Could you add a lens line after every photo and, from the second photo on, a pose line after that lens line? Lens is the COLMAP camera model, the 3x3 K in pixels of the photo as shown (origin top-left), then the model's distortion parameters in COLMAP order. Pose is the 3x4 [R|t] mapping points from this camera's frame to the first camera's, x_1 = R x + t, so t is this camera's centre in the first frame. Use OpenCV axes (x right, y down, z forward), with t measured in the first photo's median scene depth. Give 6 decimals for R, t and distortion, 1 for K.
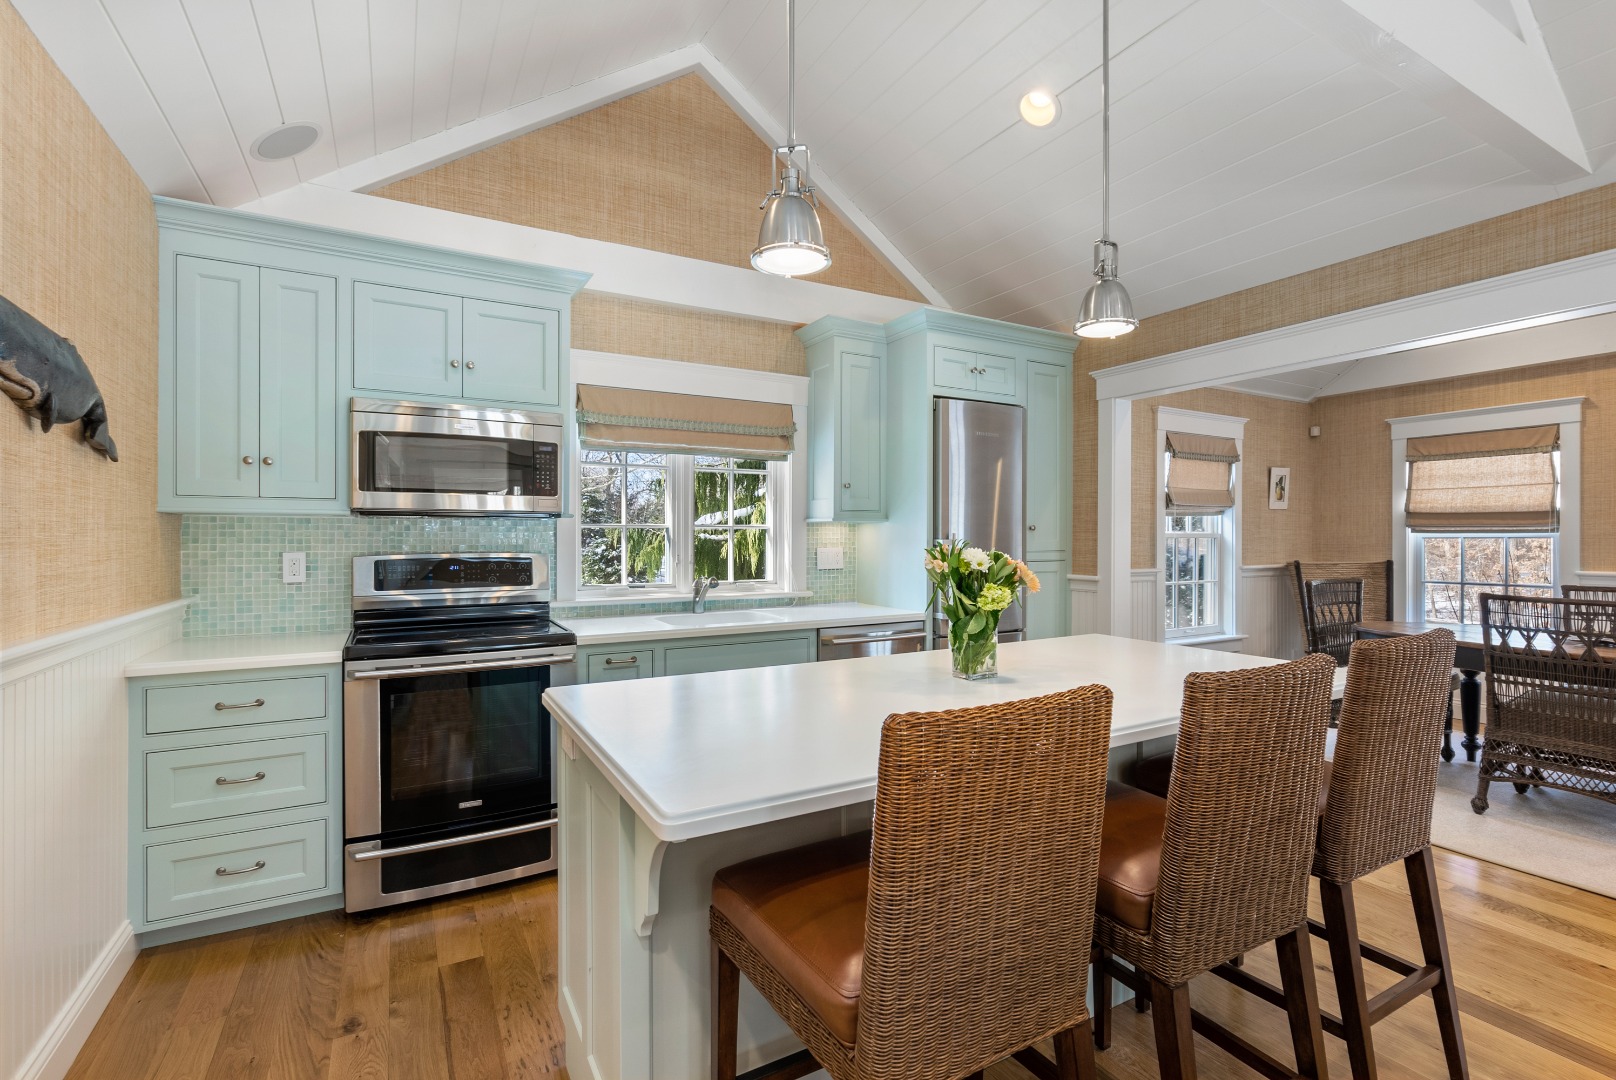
lens RADIAL K [[735.5, 0, 808.7], [0, 735.5, 549.8], [0, 0, 1]] dist [-0.001534, 0.000223]
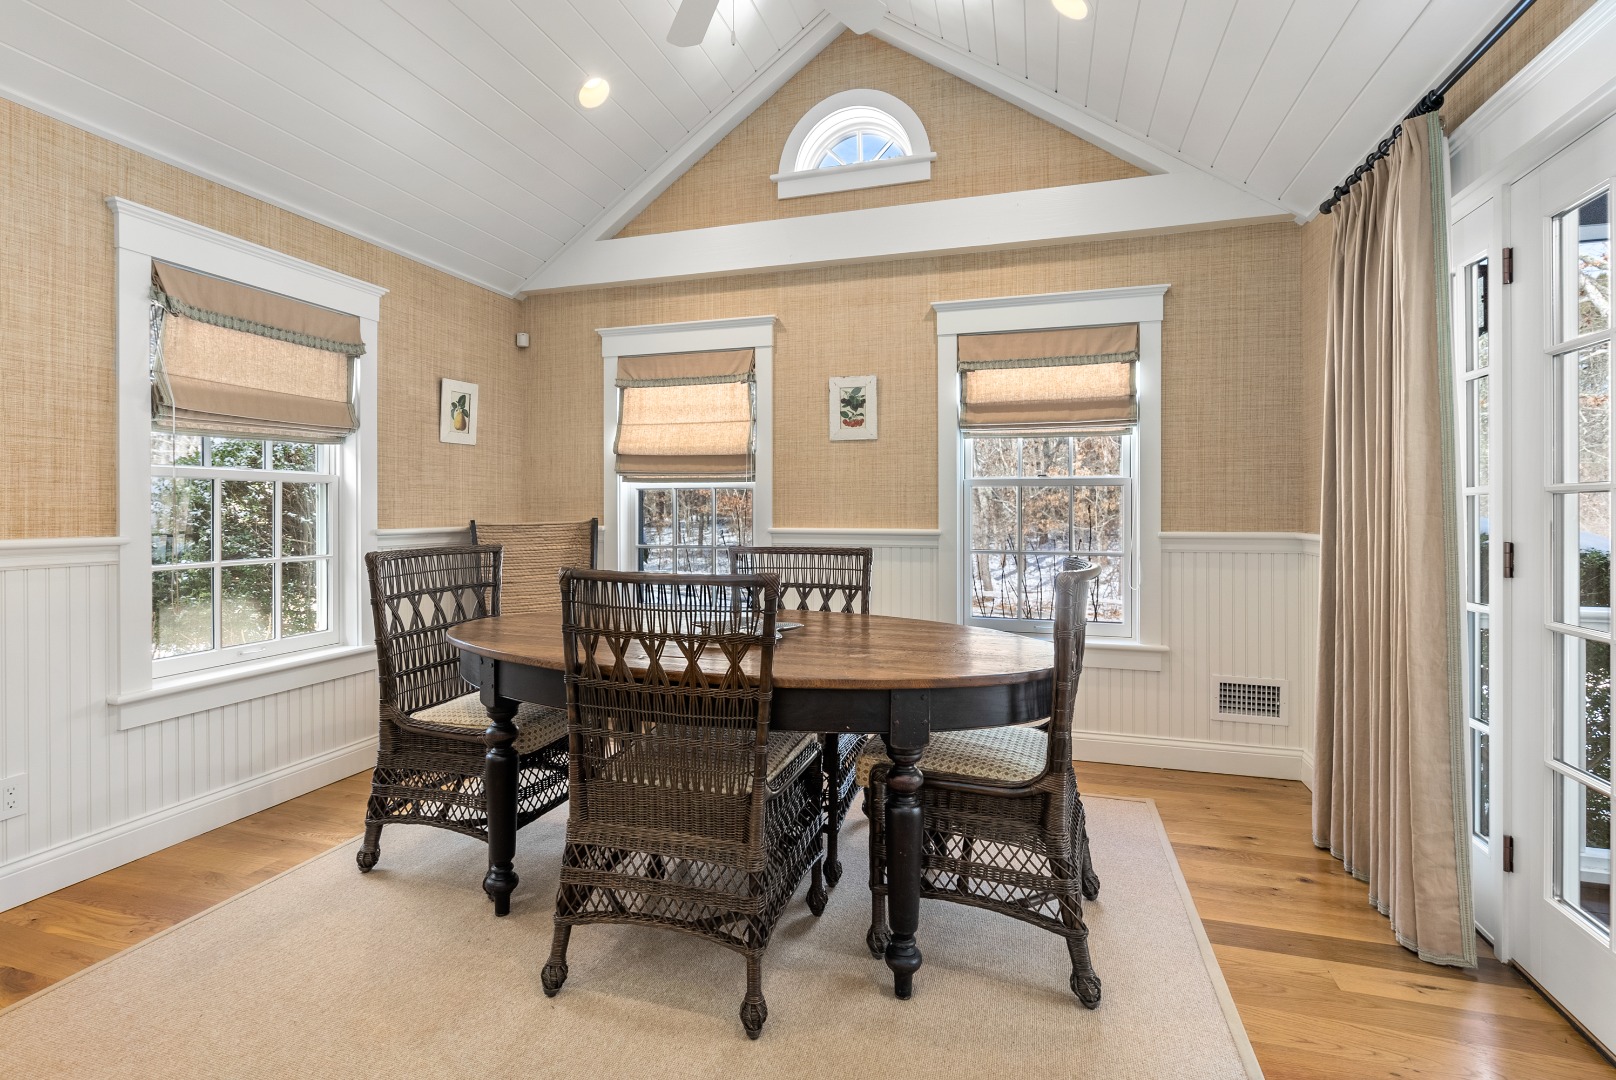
lens RADIAL K [[735.5, 0, 819.5], [0, 735.5, 511.7], [0, 0, 1]] dist [-0.001534, 0.000223]
pose [[0.722972, 0.001997, 0.690874, 0.451303], [0.007014, 0.999923, -0.010229, 0.016447], [-0.690841, 0.012241, 0.722903, 0.321160]]
